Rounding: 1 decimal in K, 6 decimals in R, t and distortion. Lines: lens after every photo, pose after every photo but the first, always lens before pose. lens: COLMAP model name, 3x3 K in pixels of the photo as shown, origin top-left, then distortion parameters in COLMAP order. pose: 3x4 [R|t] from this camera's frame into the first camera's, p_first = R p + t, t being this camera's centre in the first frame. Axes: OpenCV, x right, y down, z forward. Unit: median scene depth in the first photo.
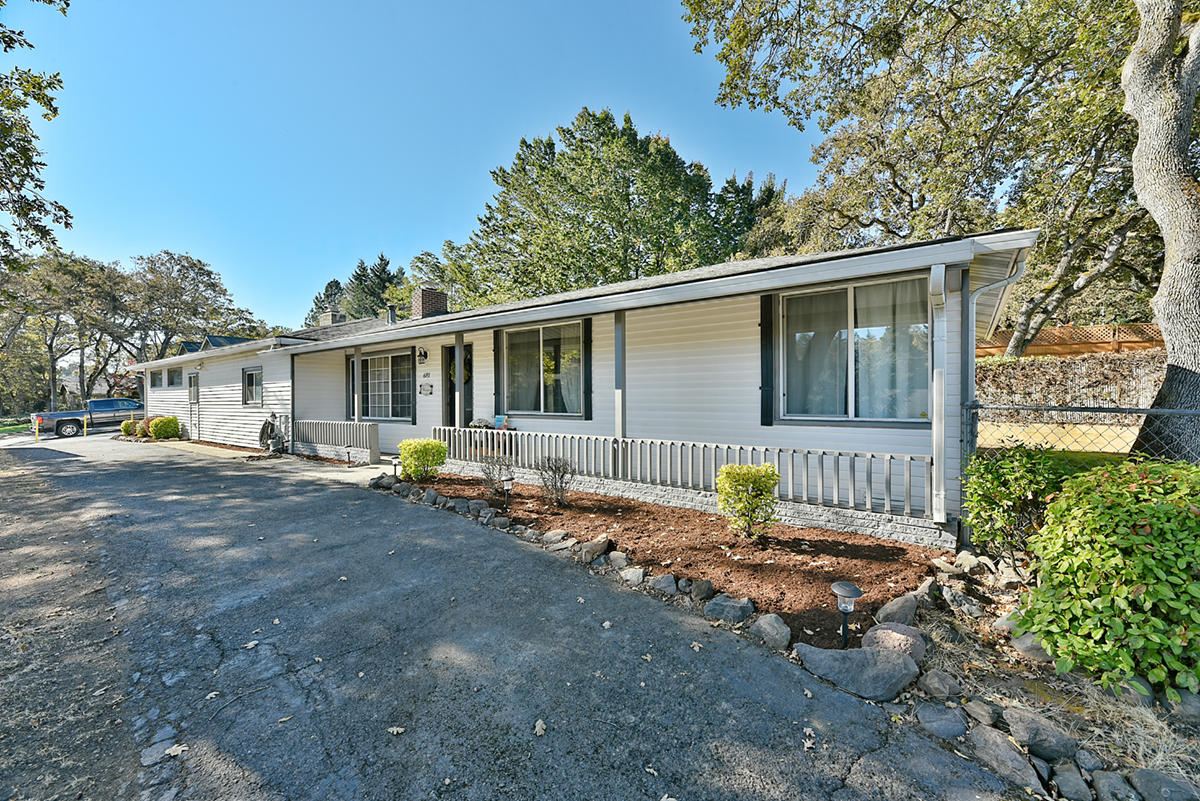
lens RADIAL K [[489.9, 0, 600.0], [0, 489.9, 400.5], [0, 0, 1]] dist [-0.000367, -0.000316]
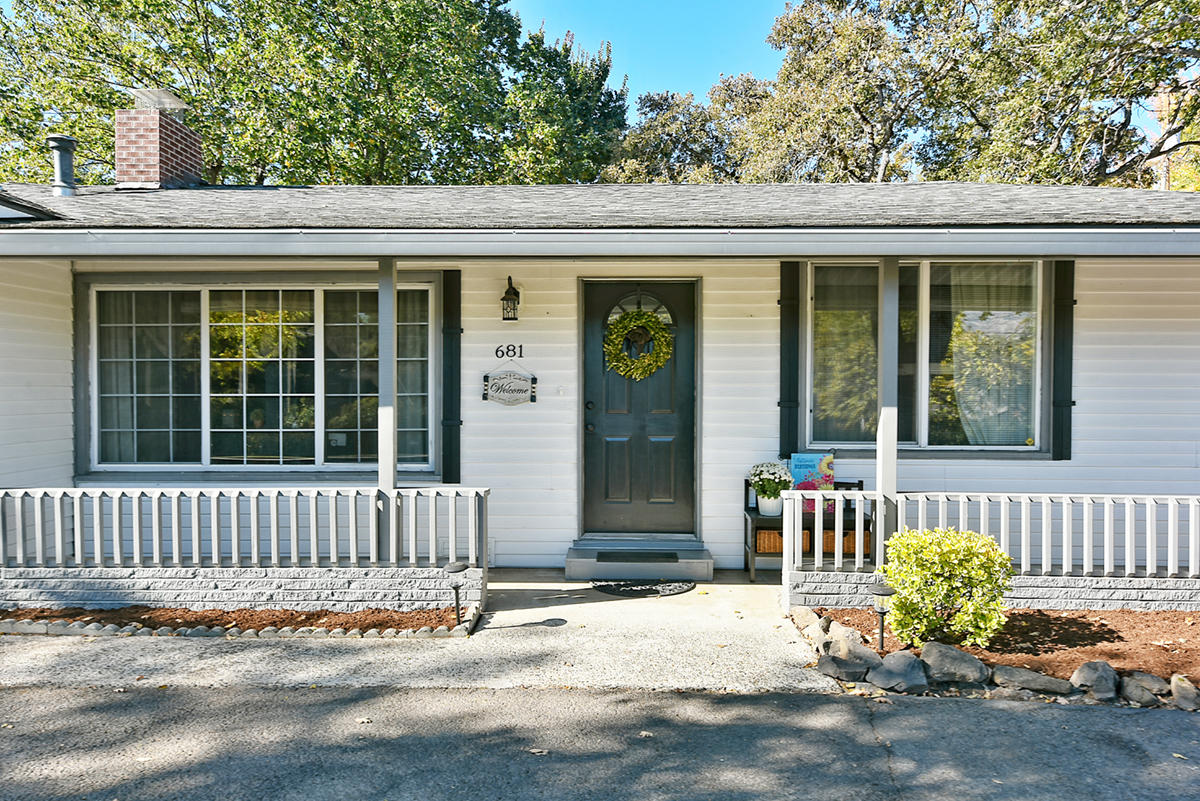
lens RADIAL K [[779.3, 0, 600.0], [0, 779.3, 400.5], [0, 0, 1]] dist [0.000576, 0.000285]
pose [[0.831974, 0.015959, 0.554585, -0.613710], [-0.003475, 0.999716, -0.023556, 0.000019], [-0.554804, 0.017671, 0.831794, 0.466185]]
